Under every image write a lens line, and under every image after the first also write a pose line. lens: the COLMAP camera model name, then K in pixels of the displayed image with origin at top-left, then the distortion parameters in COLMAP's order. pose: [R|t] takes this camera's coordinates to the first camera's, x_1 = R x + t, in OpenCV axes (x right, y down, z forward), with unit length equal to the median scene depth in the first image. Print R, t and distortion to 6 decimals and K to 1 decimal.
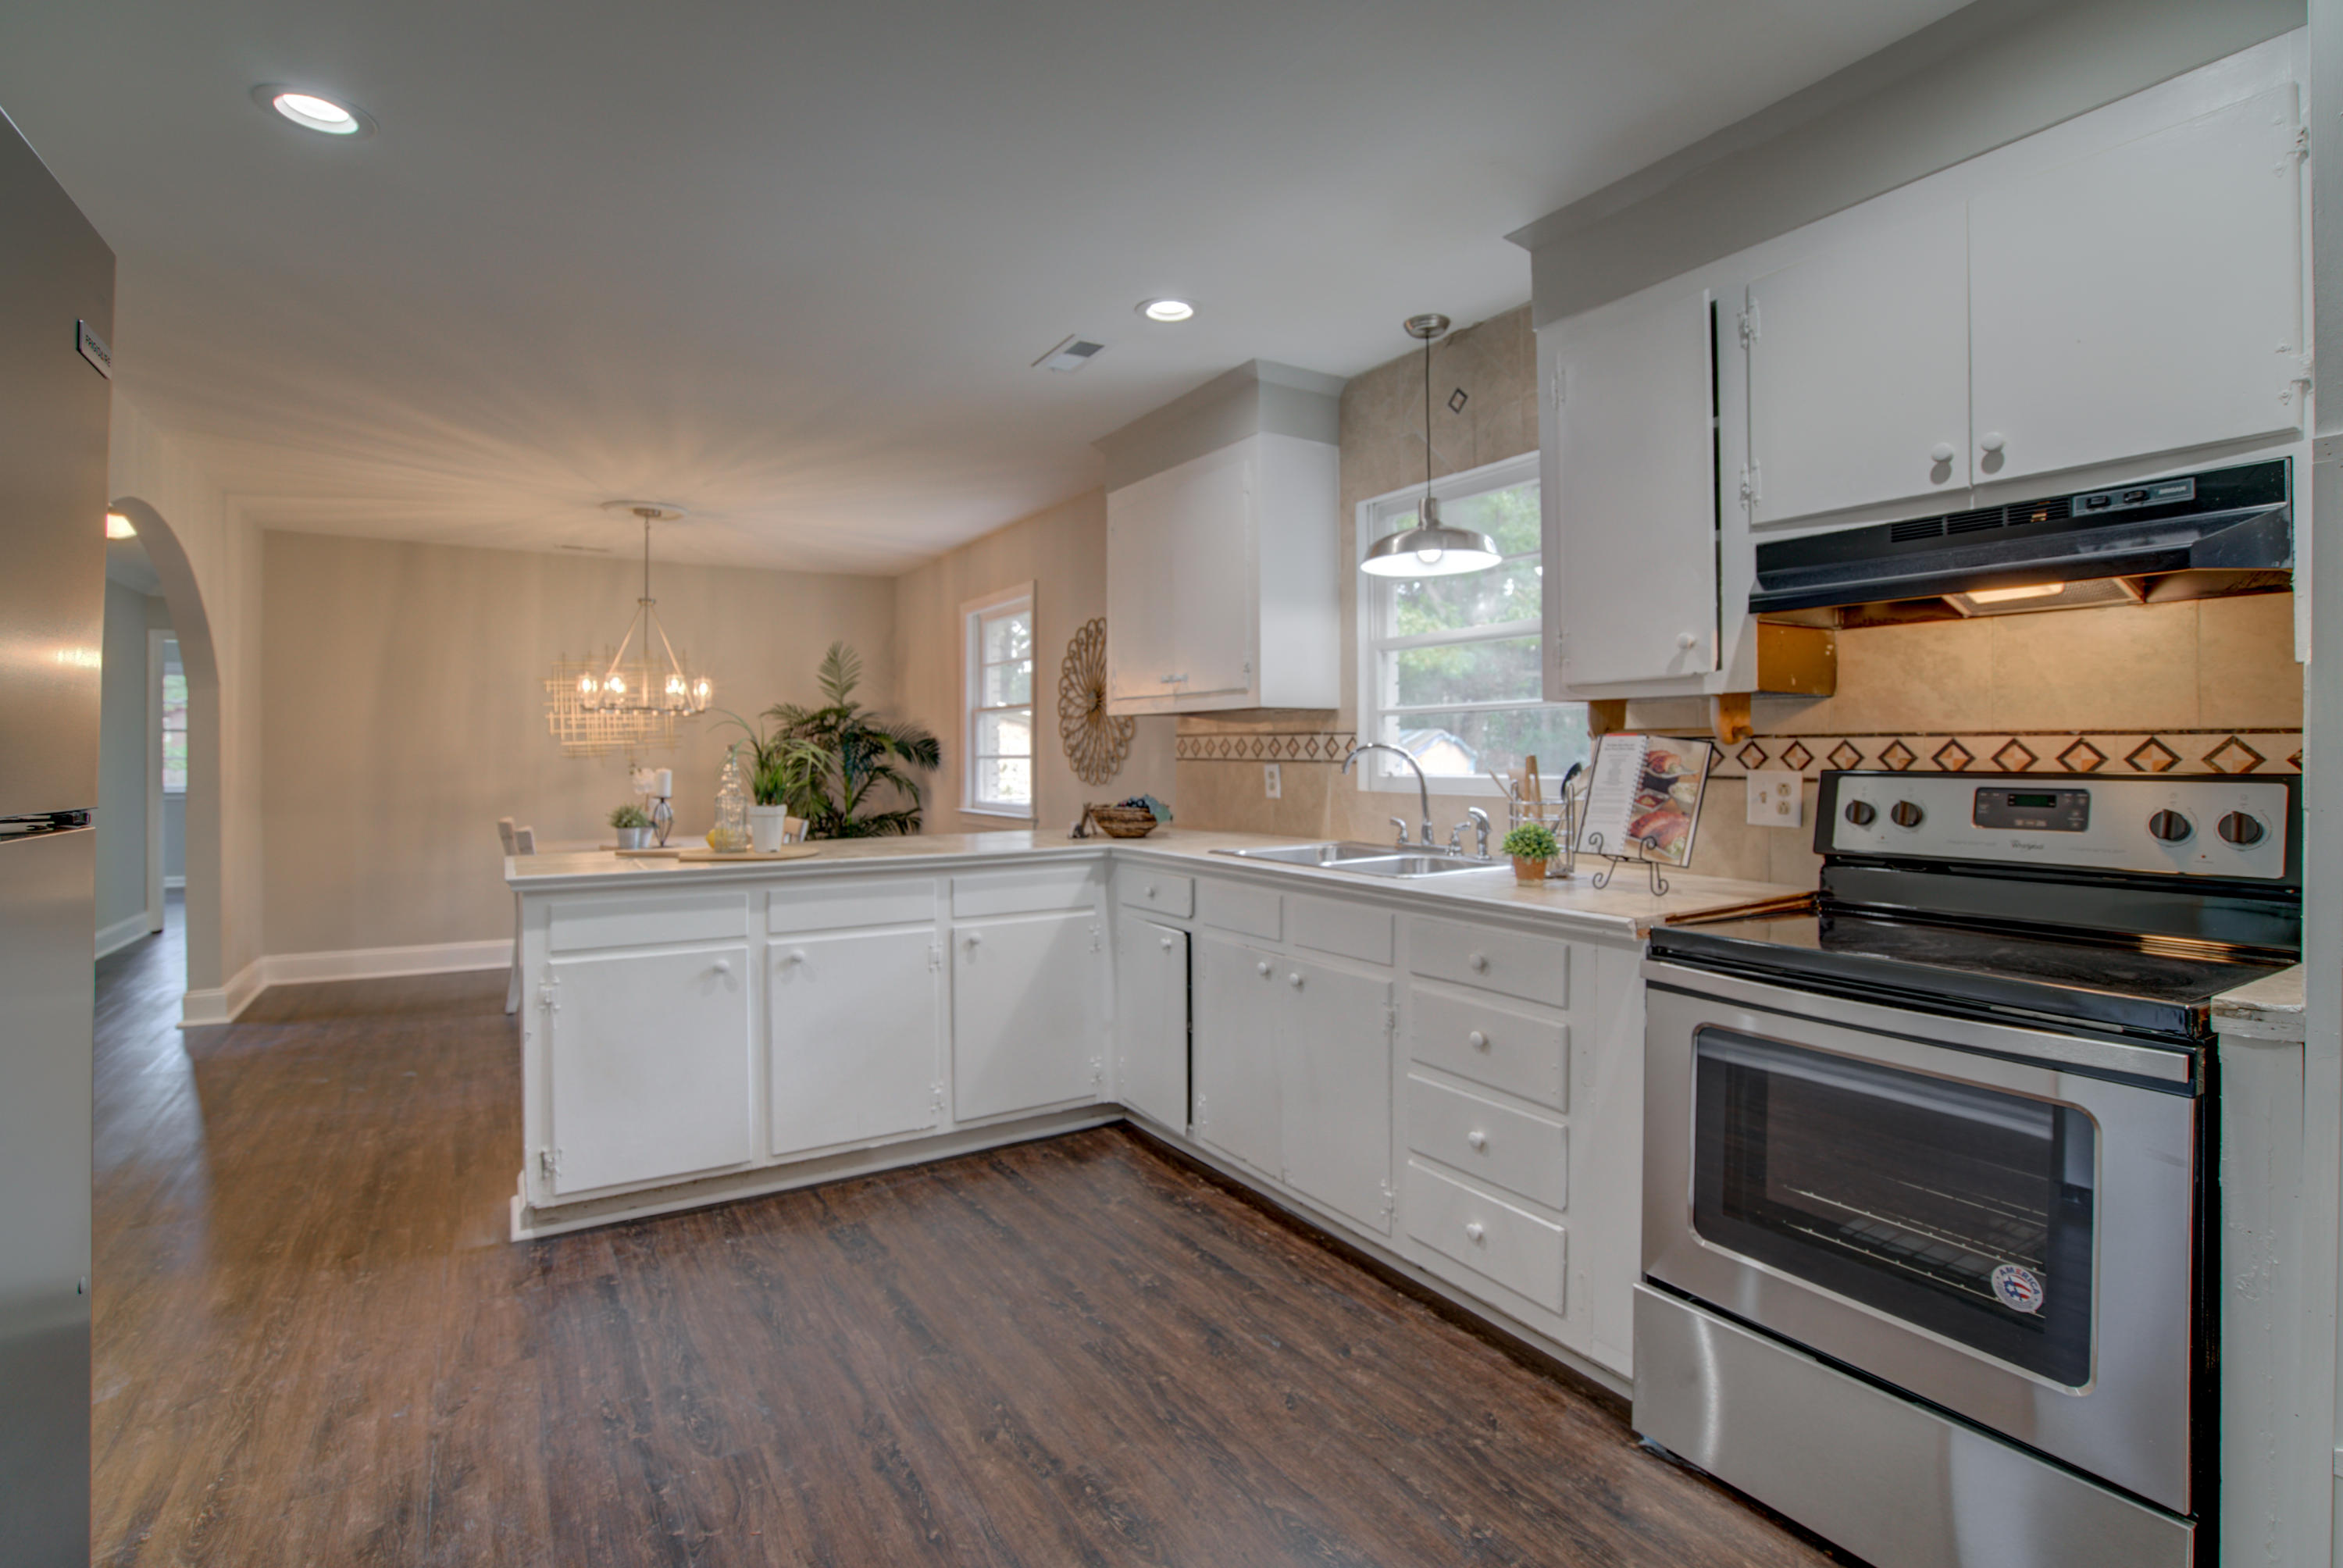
lens RADIAL K [[1121.2, 0, 1180.3], [0, 1121.2, 747.5], [0, 0, 1]] dist [-0.065720, 0.030802]
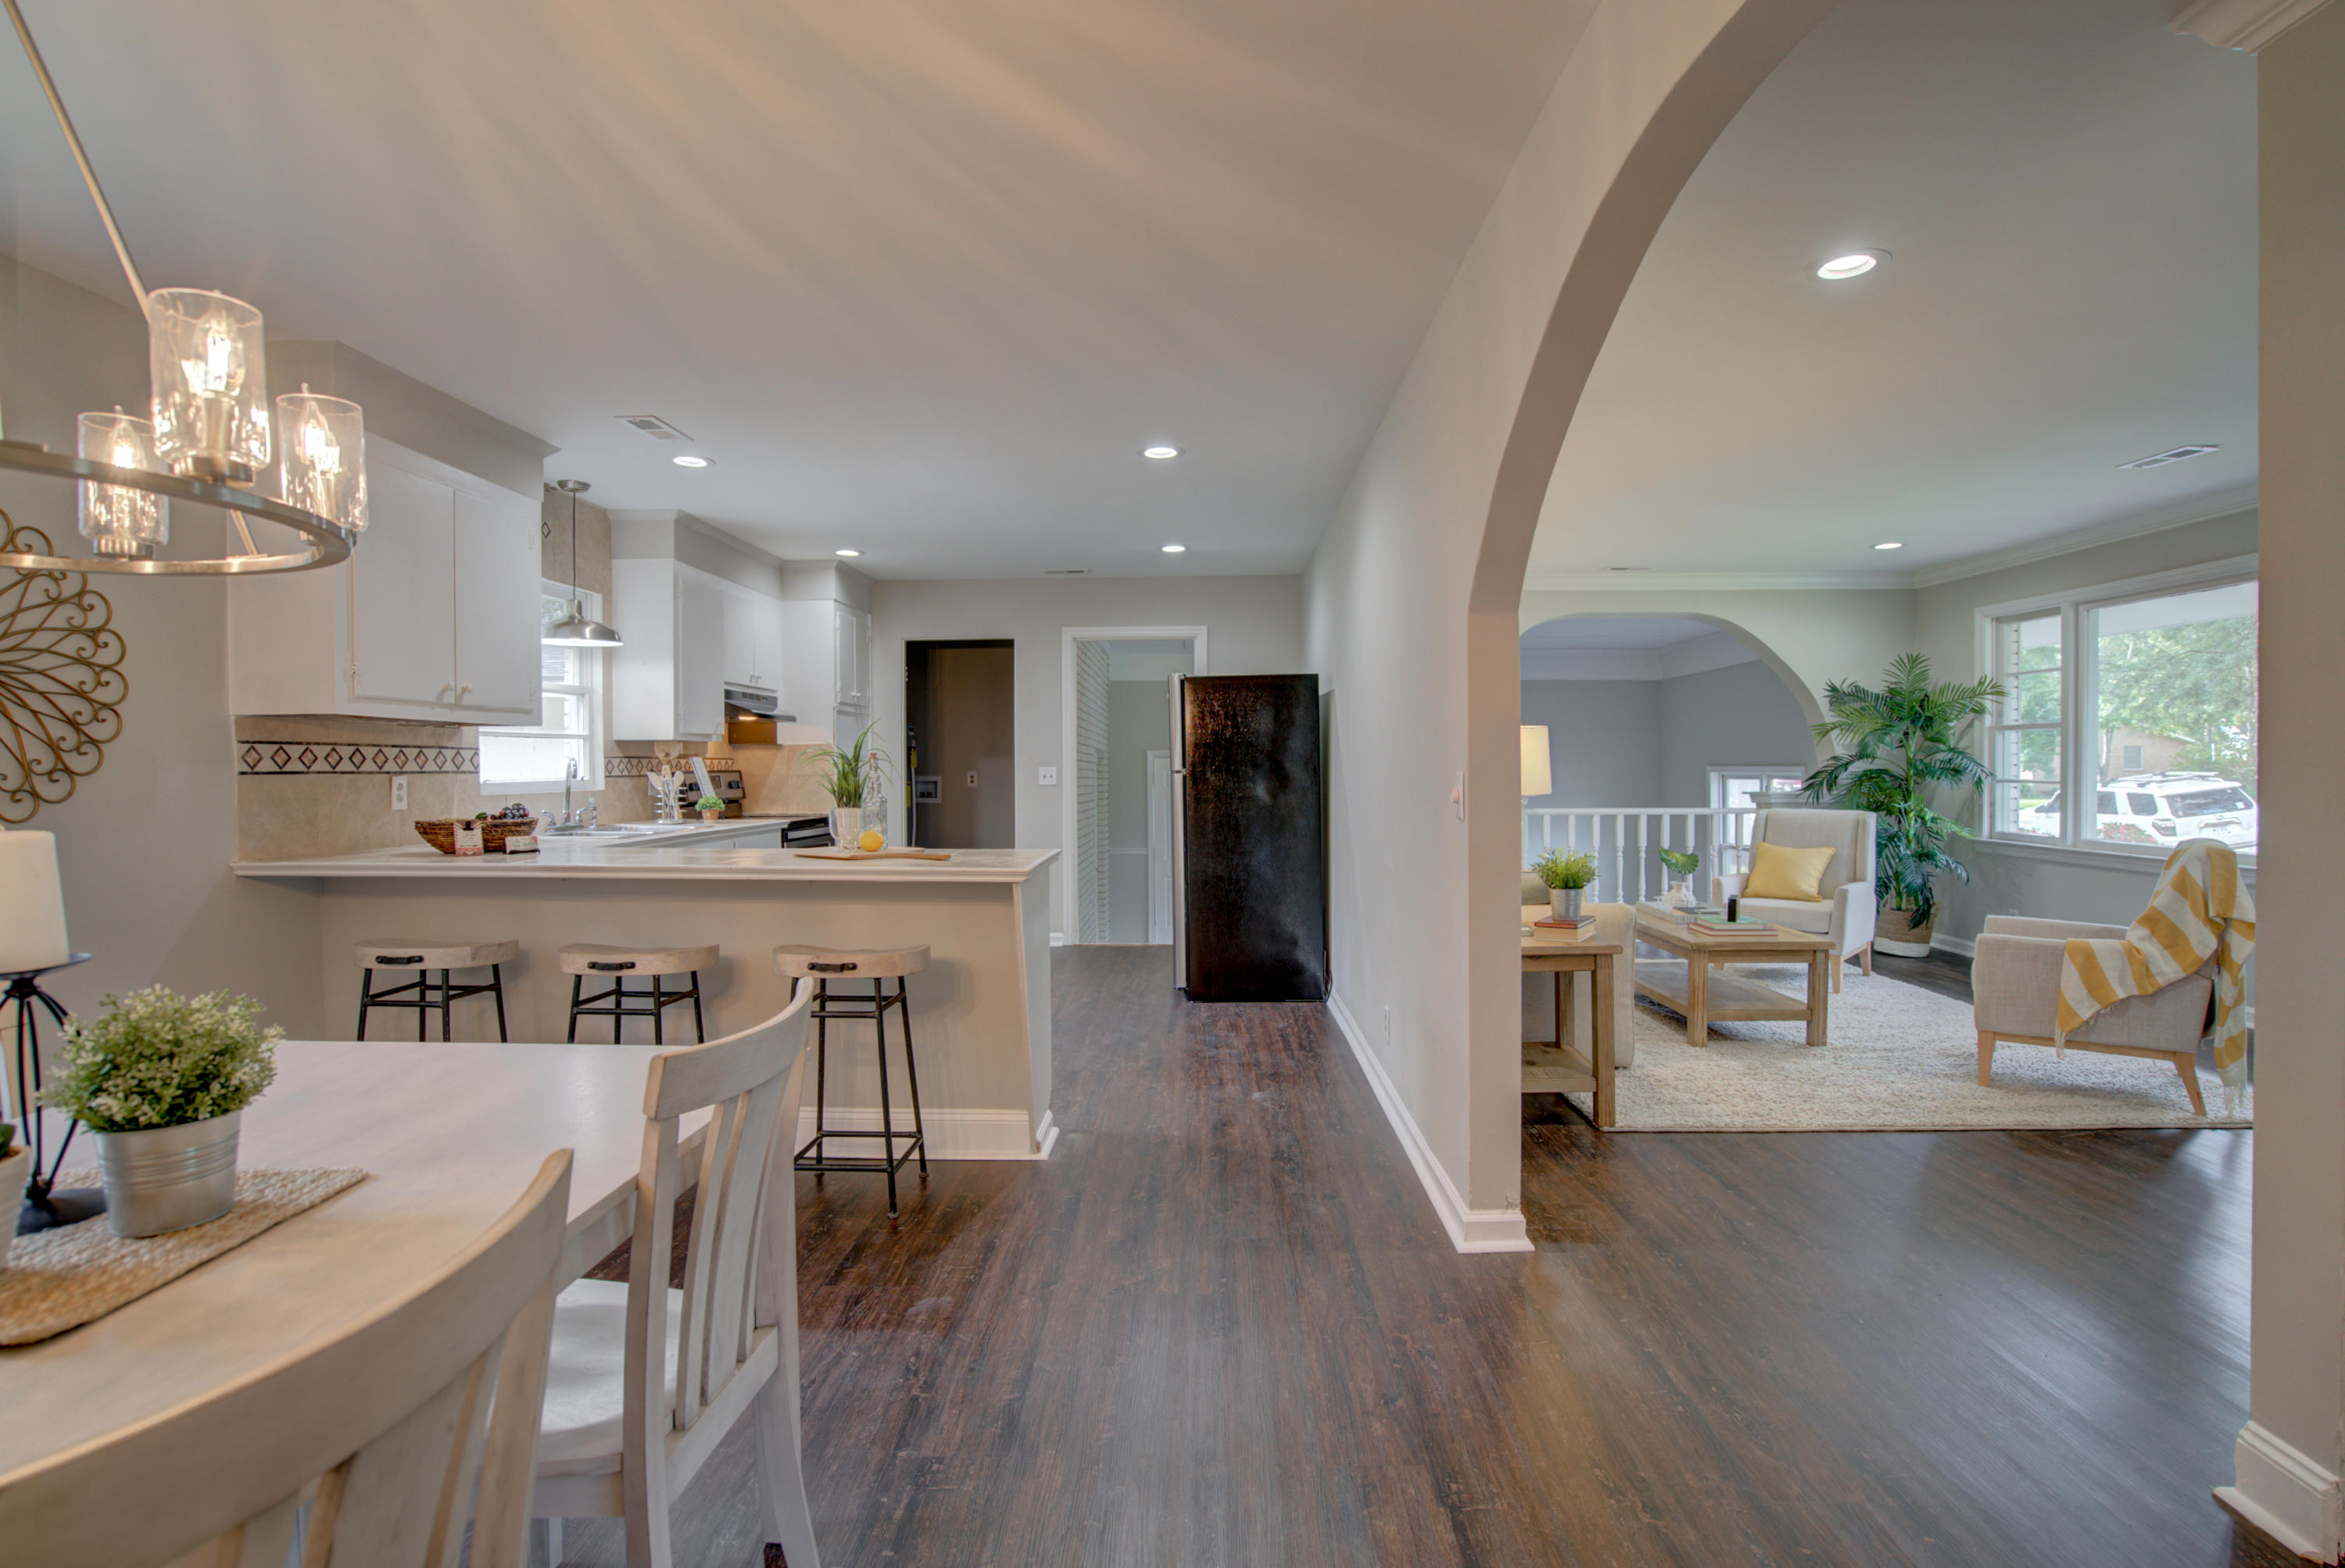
lens RADIAL K [[1073.4, 0, 1167.4], [0, 1073.4, 782.1], [0, 0, 1]] dist [-0.050660, 0.018556]
pose [[-0.832674, -0.002680, 0.553756, -1.372252], [0.004279, 0.999927, 0.011275, 0.017165], [-0.553746, 0.011758, -0.832602, 1.908152]]
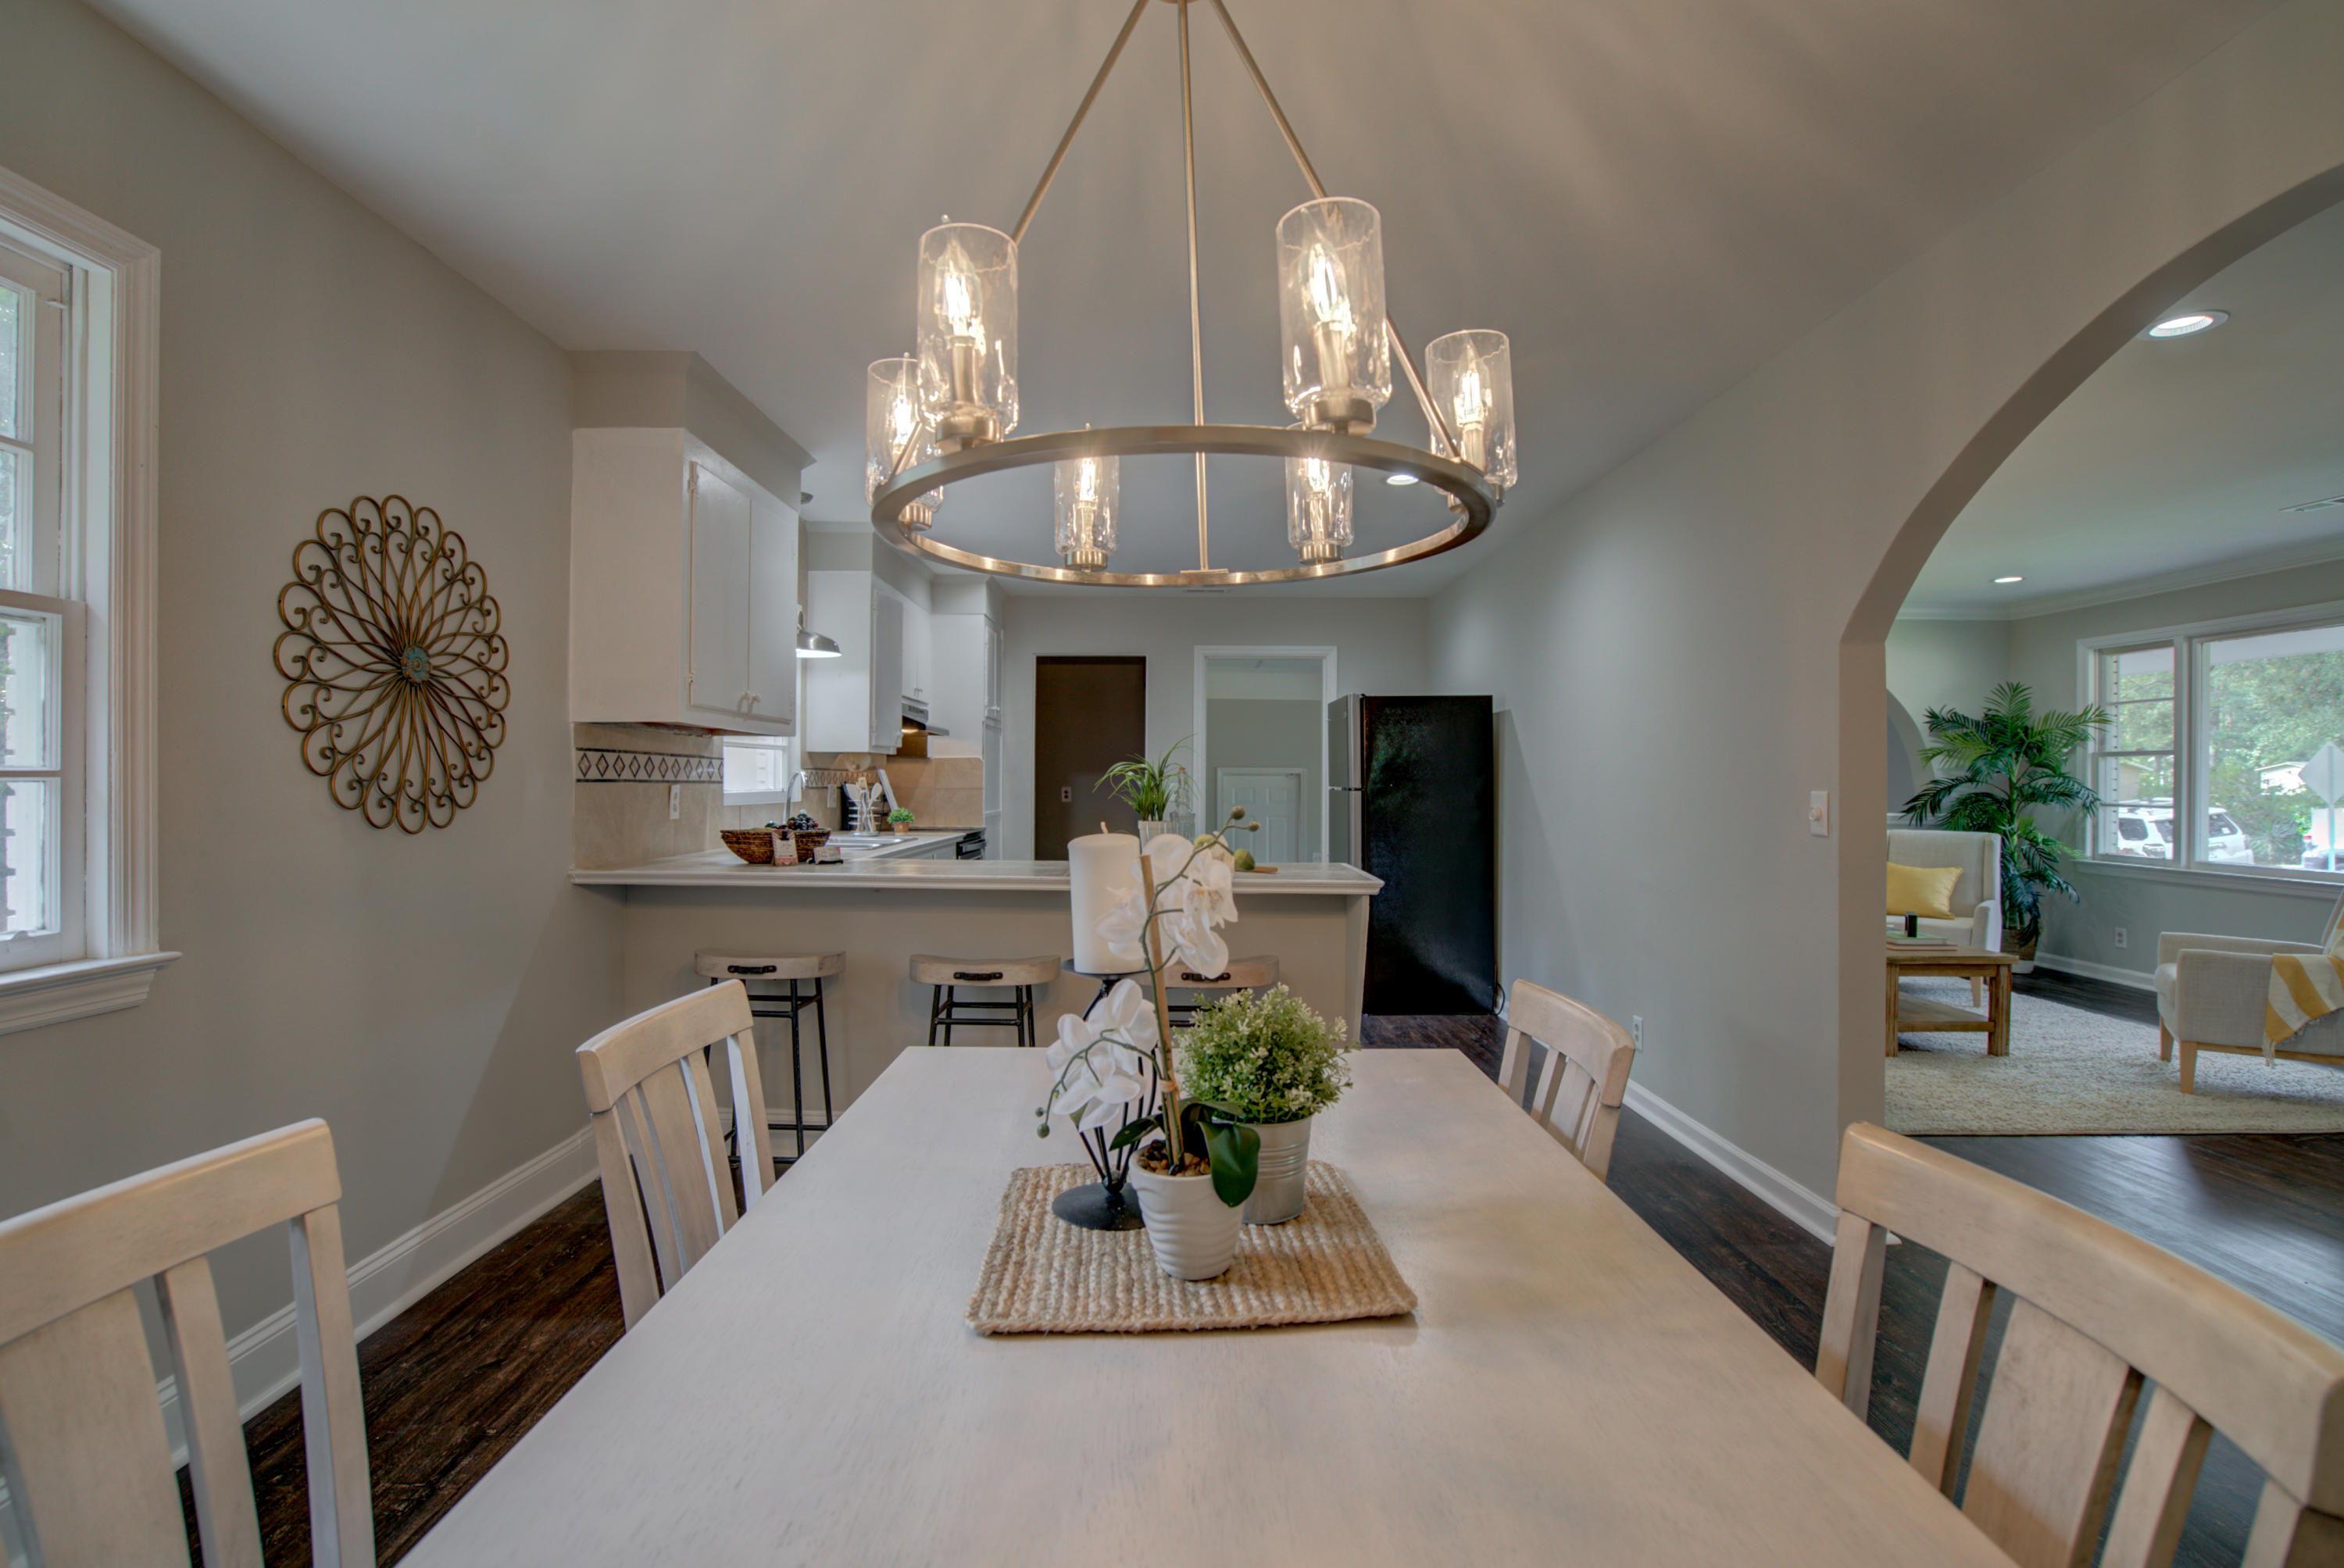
lens RADIAL K [[1072.9, 0, 1166.9], [0, 1072.9, 782.1], [0, 0, 1]] dist [-0.050660, 0.018556]
pose [[-0.849137, -0.001903, 0.528169, -1.072182], [-0.005459, 0.999972, -0.005174, 0.019947], [-0.528144, -0.007276, -0.849123, 2.139218]]
